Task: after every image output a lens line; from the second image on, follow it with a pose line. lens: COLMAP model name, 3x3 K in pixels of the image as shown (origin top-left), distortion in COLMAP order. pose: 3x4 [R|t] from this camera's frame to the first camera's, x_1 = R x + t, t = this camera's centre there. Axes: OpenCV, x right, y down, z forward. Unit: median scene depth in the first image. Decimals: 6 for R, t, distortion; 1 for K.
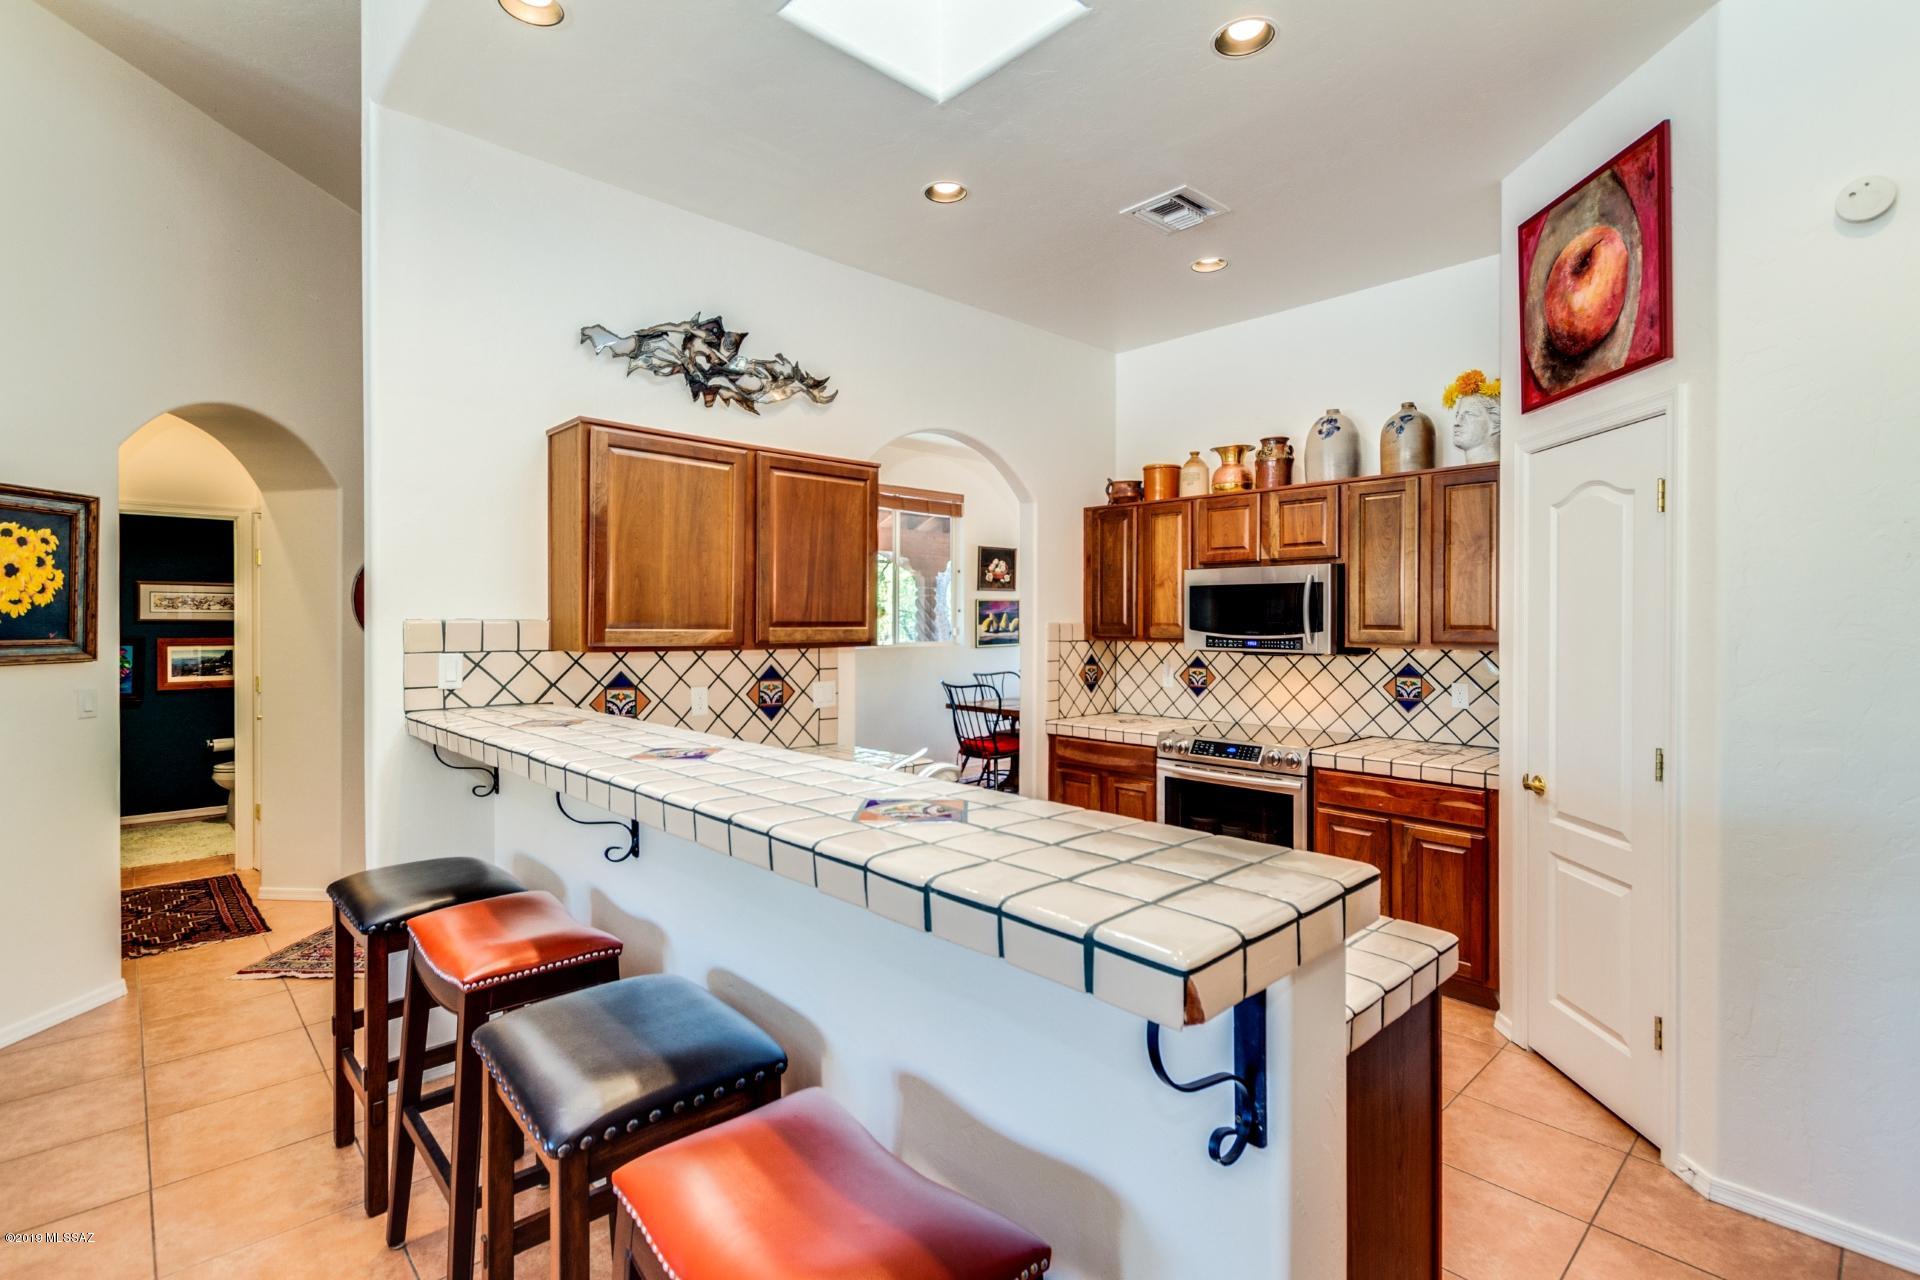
lens RADIAL K [[891.7, 0, 969.4], [0, 891.7, 622.0], [0, 0, 1]] dist [0.001788, -0.000126]
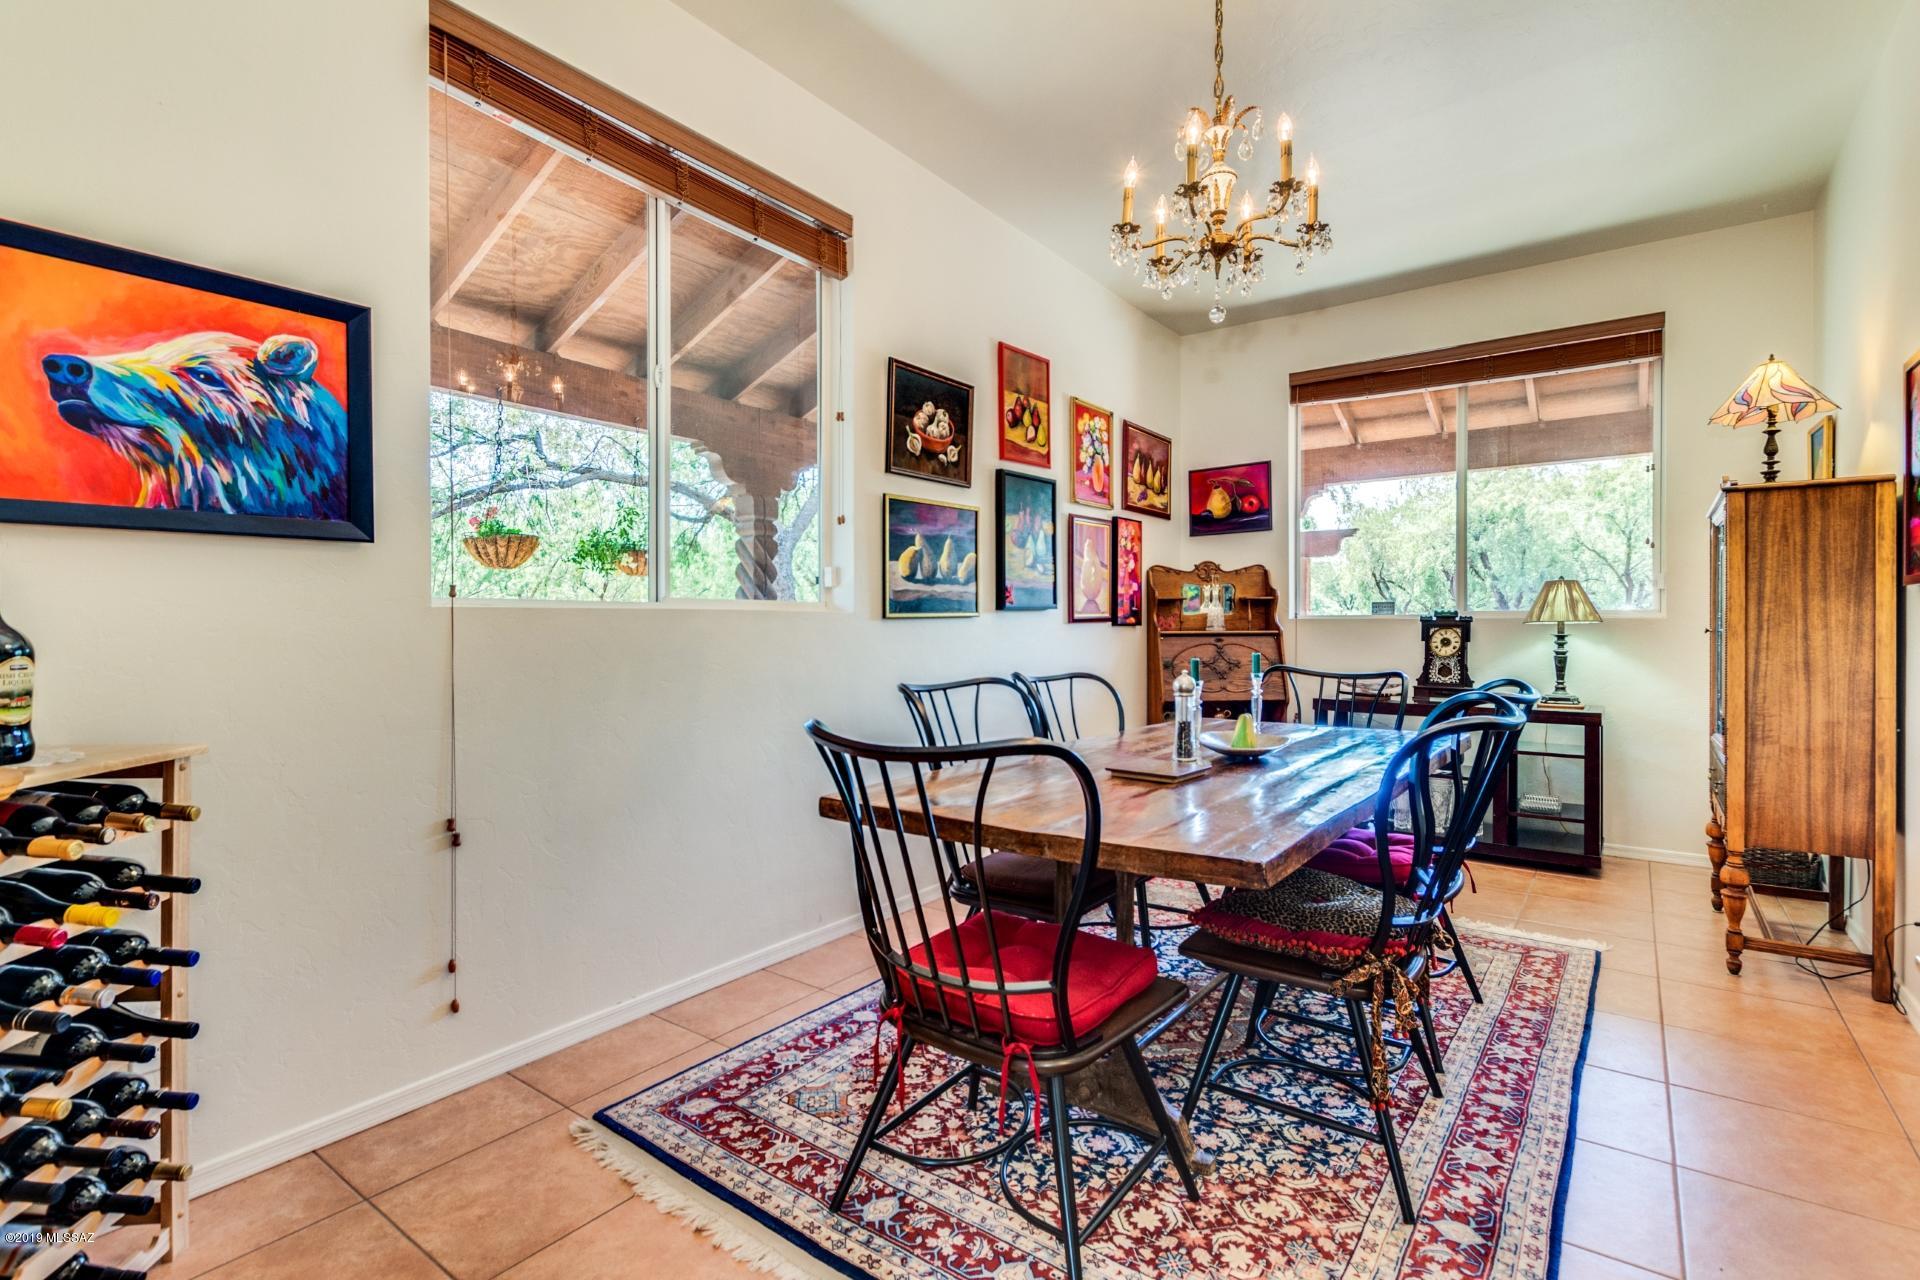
lens RADIAL K [[891.7, 0, 955.5], [0, 891.7, 625.3], [0, 0, 1]] dist [0.001788, -0.000126]
pose [[0.986296, 0.000689, 0.164985, -0.025697], [-0.001380, 0.999991, 0.004071, 0.030195], [-0.164981, -0.004243, 0.986288, 0.600488]]
